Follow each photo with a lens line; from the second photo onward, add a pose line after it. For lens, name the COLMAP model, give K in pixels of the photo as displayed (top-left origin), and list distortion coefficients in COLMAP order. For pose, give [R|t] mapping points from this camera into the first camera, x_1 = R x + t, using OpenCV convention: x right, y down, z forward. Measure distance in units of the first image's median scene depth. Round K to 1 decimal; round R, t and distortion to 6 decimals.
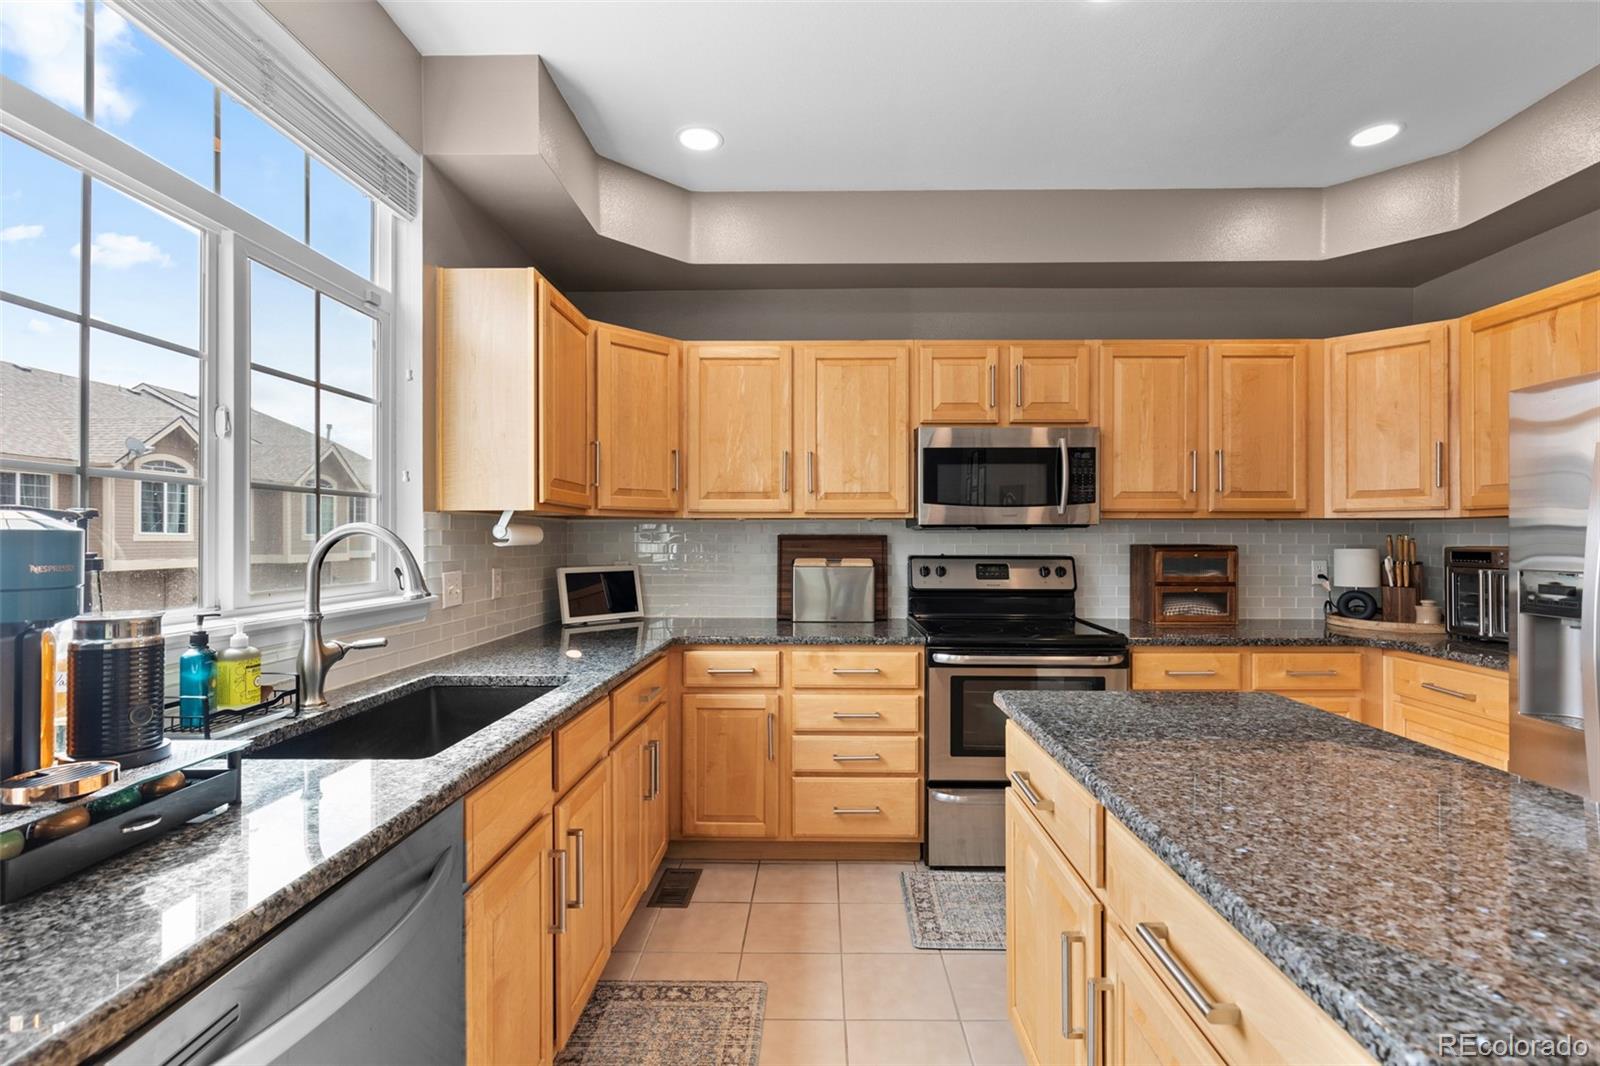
lens RADIAL K [[719.5, 0, 823.0], [0, 719.5, 535.5], [0, 0, 1]] dist [0.004933, -0.002805]
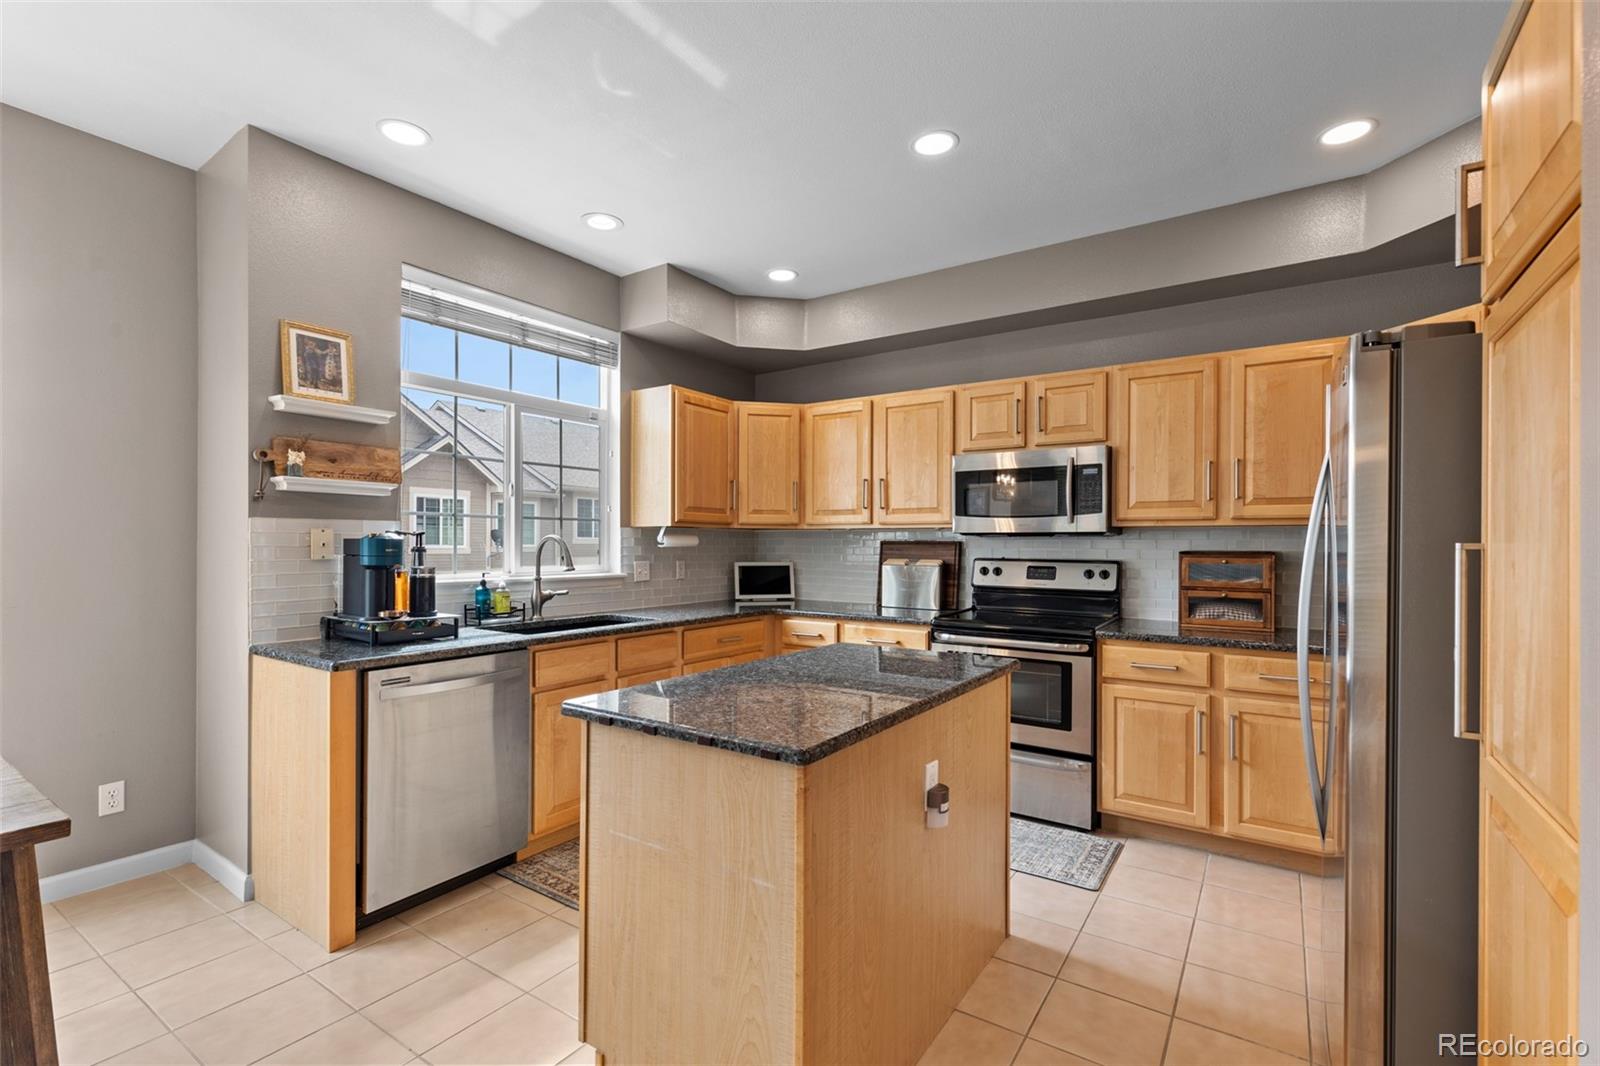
lens RADIAL K [[719.5, 0, 804.5], [0, 719.5, 539.6], [0, 0, 1]] dist [0.004933, -0.002805]
pose [[0.835394, 0.001144, -0.549650, 0.612175], [-0.002157, 0.999997, -0.001196, -0.001063], [0.549647, 0.002185, 0.835394, -0.193428]]
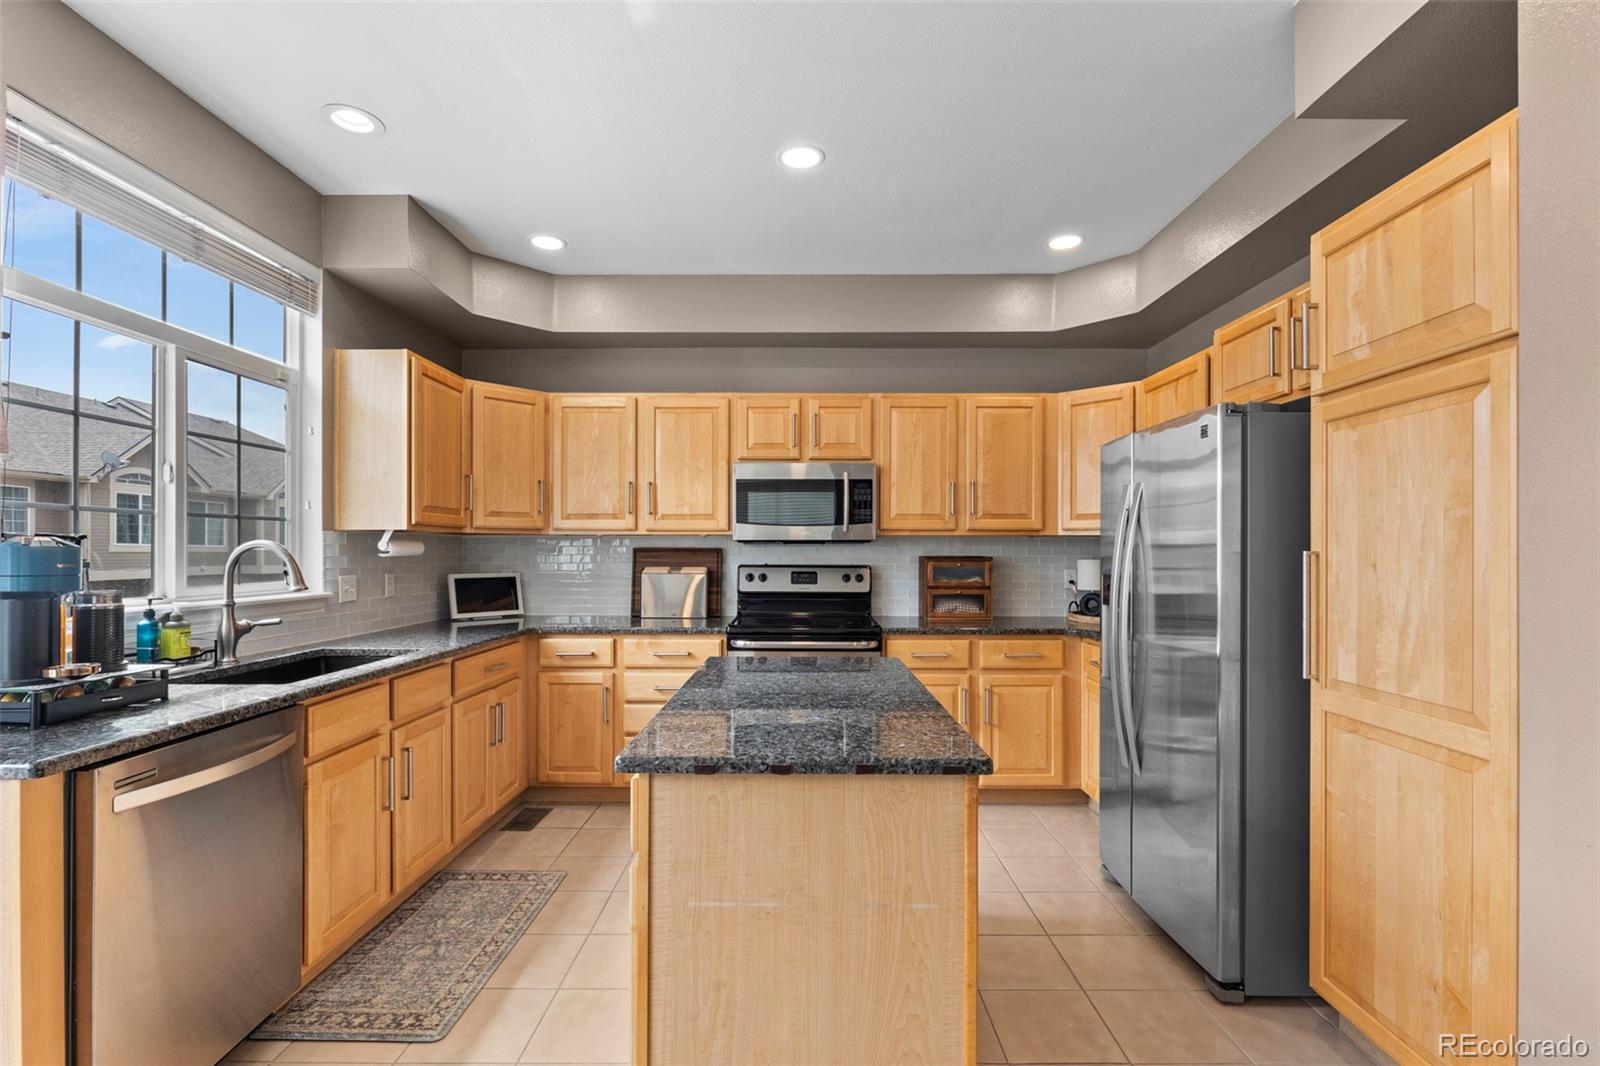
lens RADIAL K [[719.5, 0, 804.8], [0, 719.5, 548.6], [0, 0, 1]] dist [0.004933, -0.002805]
pose [[0.999989, 0.001248, 0.004486, 0.255432], [-0.001252, 0.999999, 0.001043, -0.001702], [-0.004484, -0.001049, 0.999989, -0.265815]]
